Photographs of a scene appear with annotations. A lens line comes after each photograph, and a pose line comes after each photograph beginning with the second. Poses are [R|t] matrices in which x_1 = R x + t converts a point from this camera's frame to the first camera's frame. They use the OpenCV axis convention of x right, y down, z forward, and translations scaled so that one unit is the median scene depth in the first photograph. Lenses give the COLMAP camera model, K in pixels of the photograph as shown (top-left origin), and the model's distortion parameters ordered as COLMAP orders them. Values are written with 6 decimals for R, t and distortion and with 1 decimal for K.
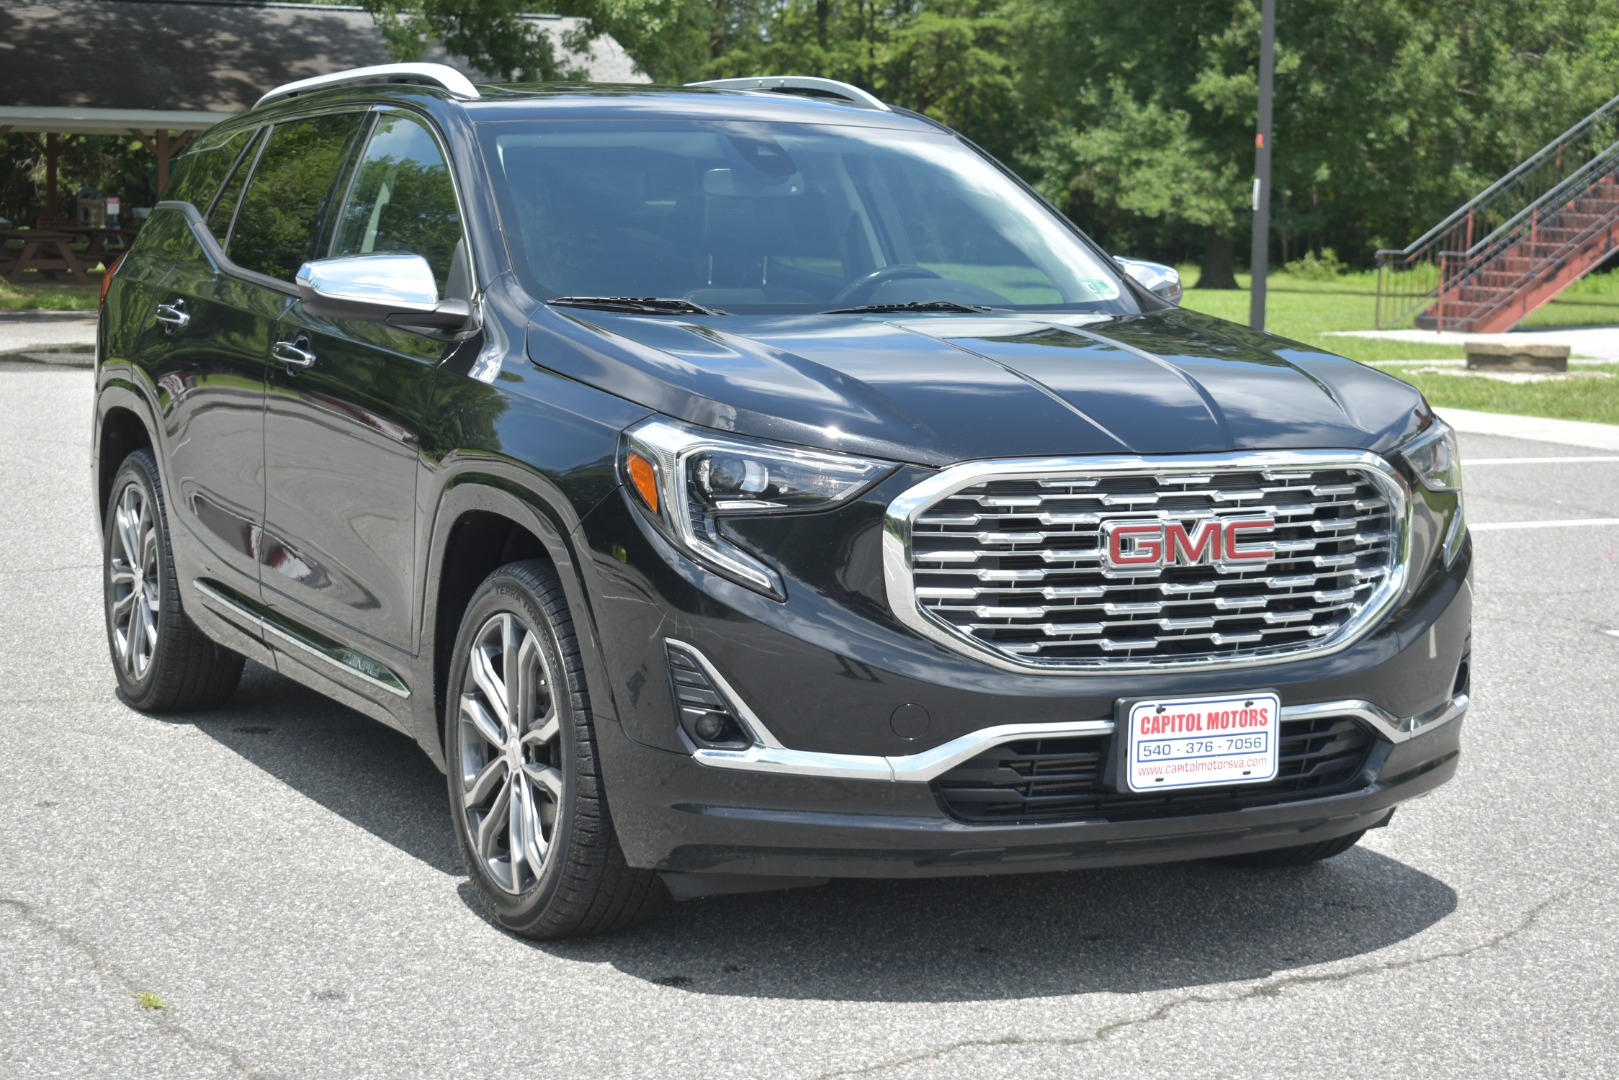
lens RADIAL K [[3079.0, 0, 809.5], [0, 3079.0, 540.0], [0, 0, 1]] dist [-0.014491, 0.061745]
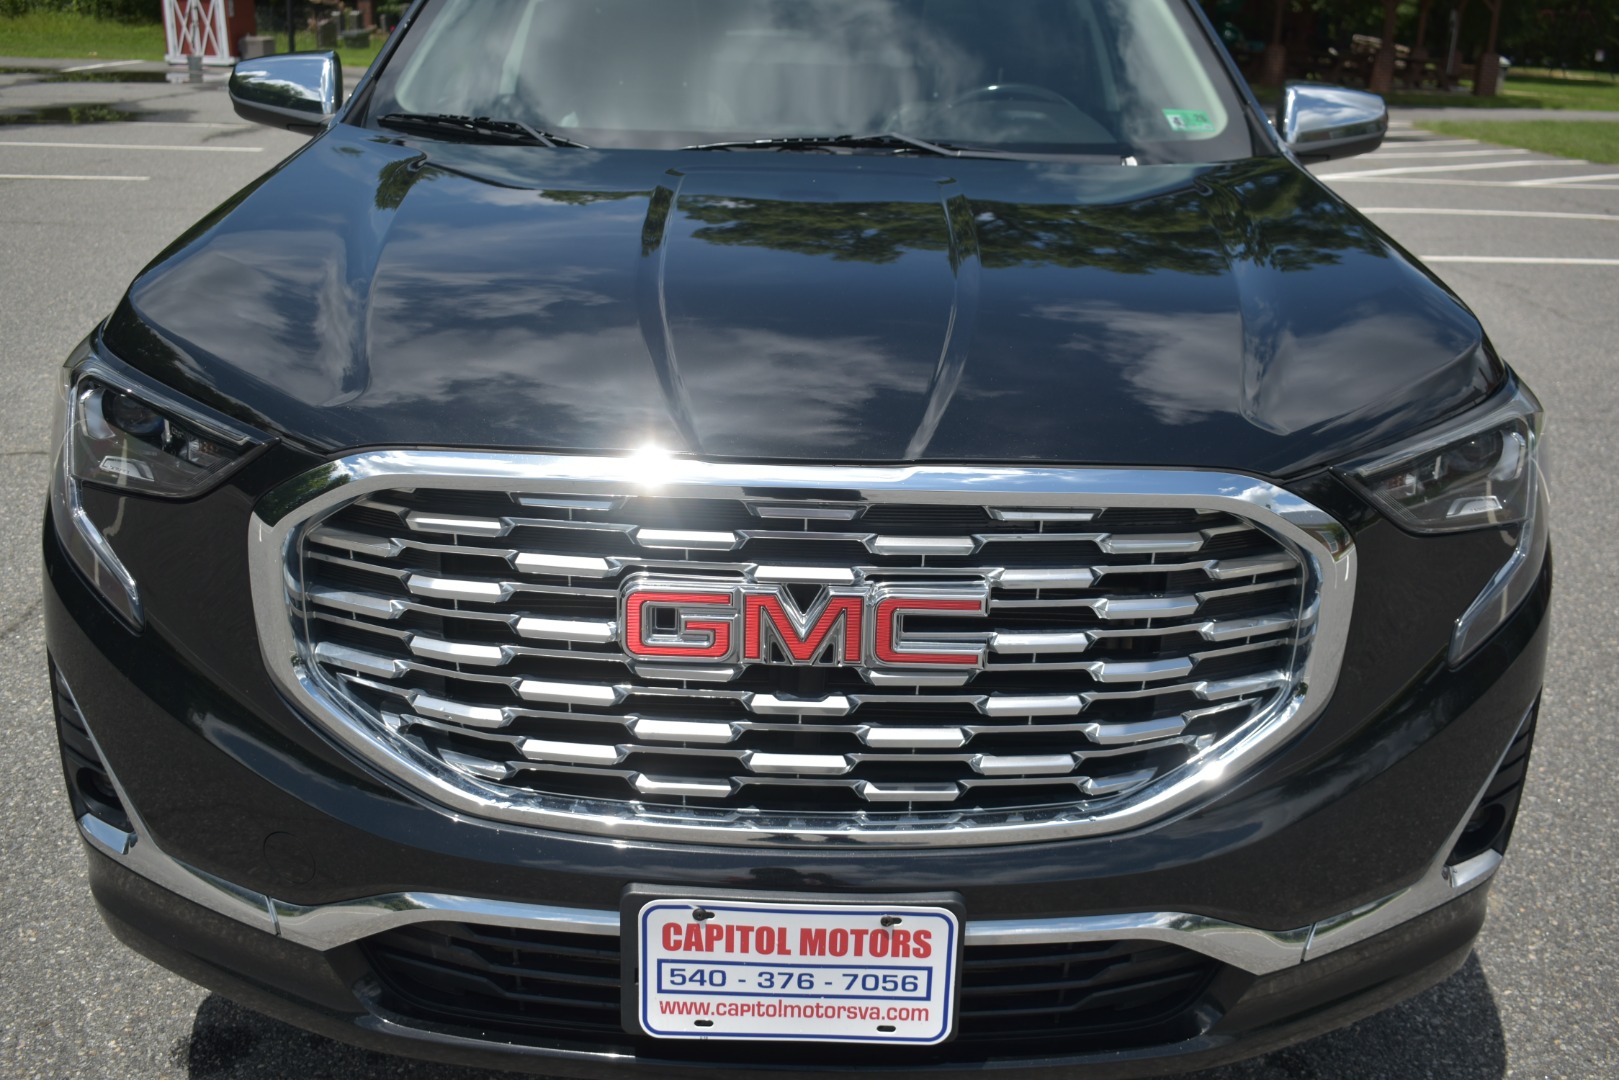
lens RADIAL K [[1631.1, 0, 809.5], [0, 1631.1, 540.0], [0, 0, 1]] dist [-0.016733, -0.011147]
pose [[0.892832, 0.148419, -0.425232, 0.244928], [-0.063787, 0.976296, 0.206827, -0.073631], [0.445849, -0.157538, 0.881136, 0.747908]]
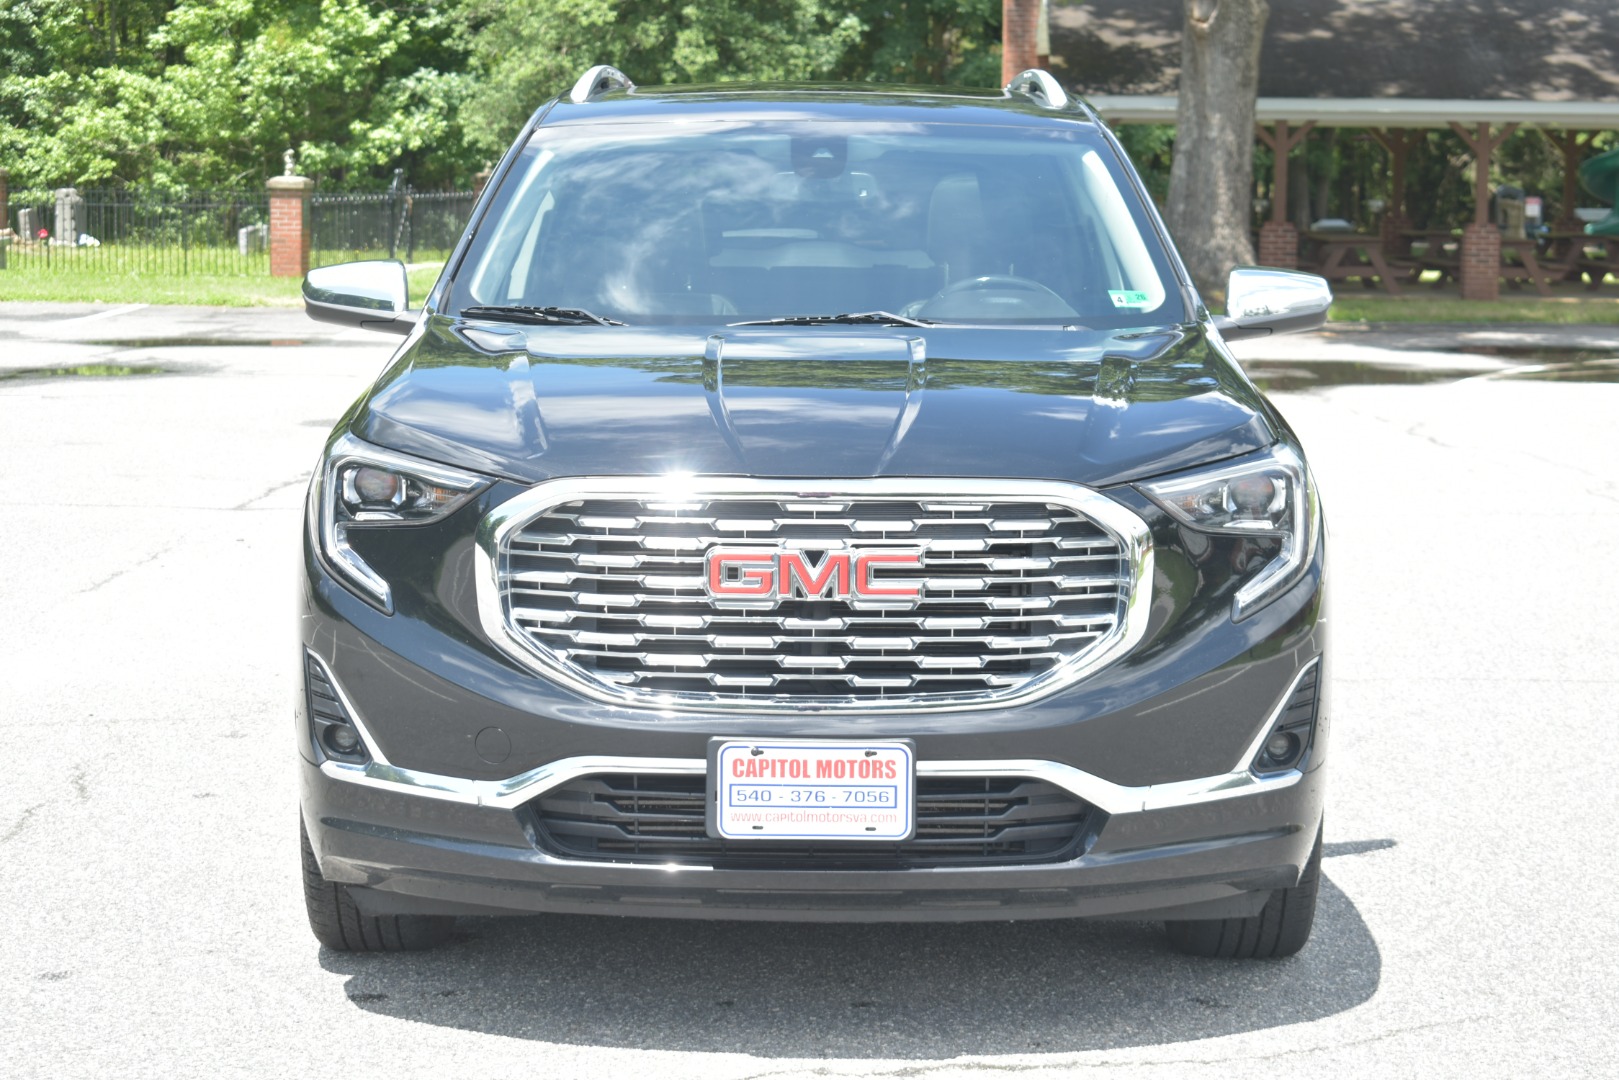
lens RADIAL K [[3492.3, 0, 809.5], [0, 3492.3, 540.0], [0, 0, 1]] dist [-0.034094, -0.024255]
pose [[0.891065, 0.037173, -0.452350, 0.595786], [-0.042889, 0.999077, -0.002383, -0.006998], [0.451844, 0.021524, 0.891837, 0.063994]]
